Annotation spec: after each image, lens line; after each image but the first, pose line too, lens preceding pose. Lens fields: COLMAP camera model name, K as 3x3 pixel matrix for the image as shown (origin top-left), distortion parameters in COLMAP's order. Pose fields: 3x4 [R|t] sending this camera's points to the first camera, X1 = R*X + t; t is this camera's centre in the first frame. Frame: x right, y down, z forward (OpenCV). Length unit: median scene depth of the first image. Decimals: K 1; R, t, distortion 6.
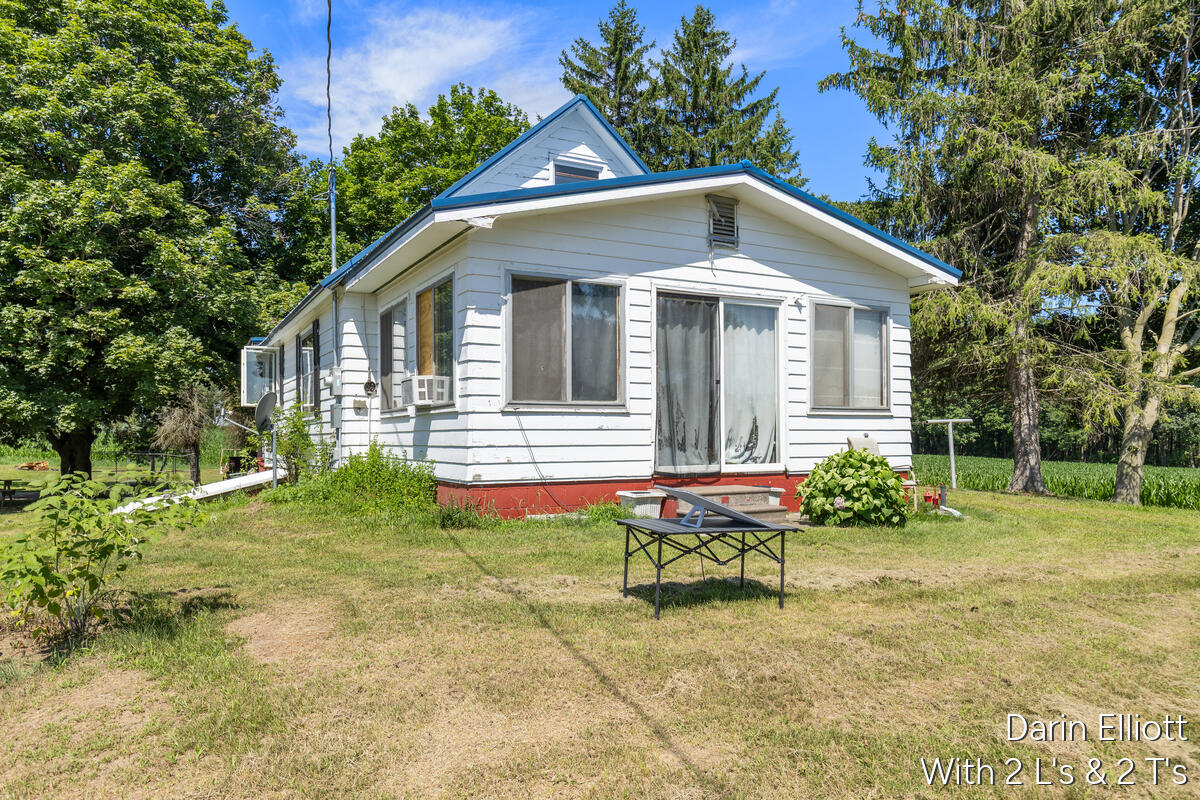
lens RADIAL K [[847.0, 0, 600.7], [0, 847.0, 393.5], [0, 0, 1]] dist [0.002208, -0.012035]
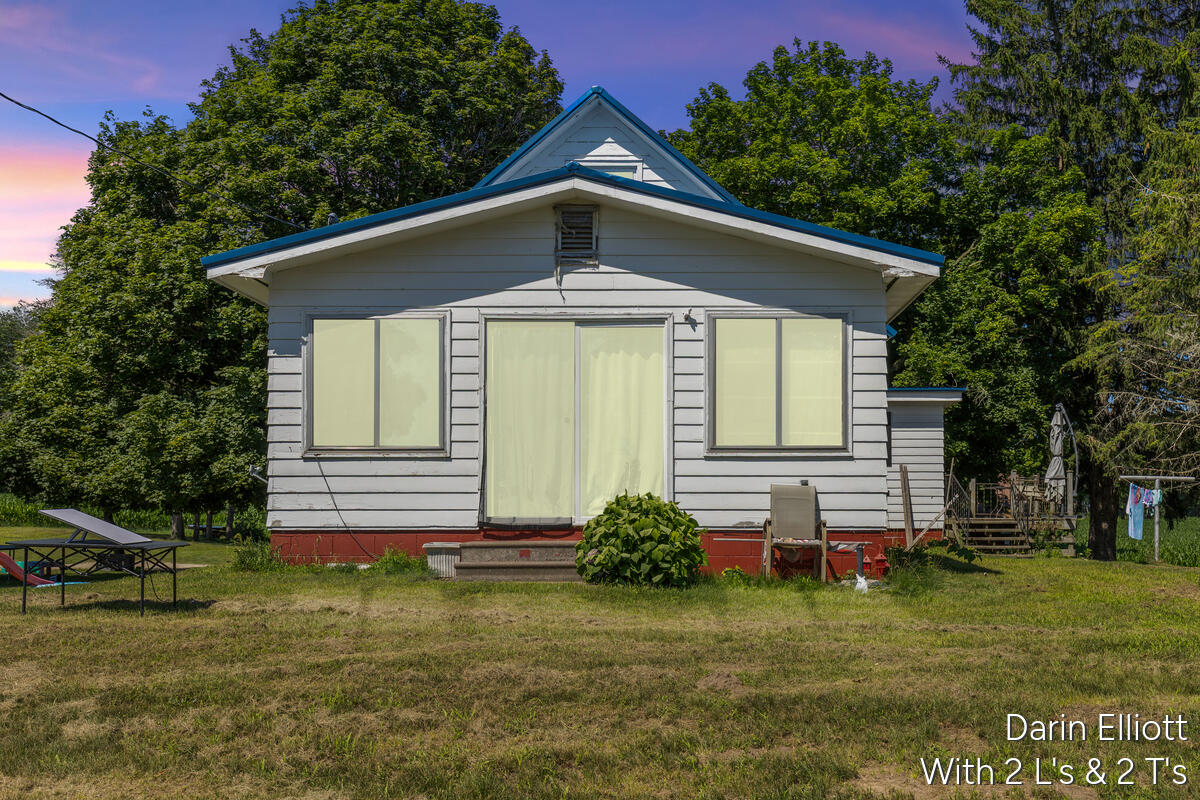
lens RADIAL K [[1208.3, 0, 600.3], [0, 1208.3, 407.3], [0, 0, 1]] dist [0.012439, 0.000000]
pose [[0.864312, -0.042451, -0.501161, 0.734548], [0.021962, 0.998667, -0.046715, 0.029767], [0.502476, 0.029370, 0.864092, -0.041890]]
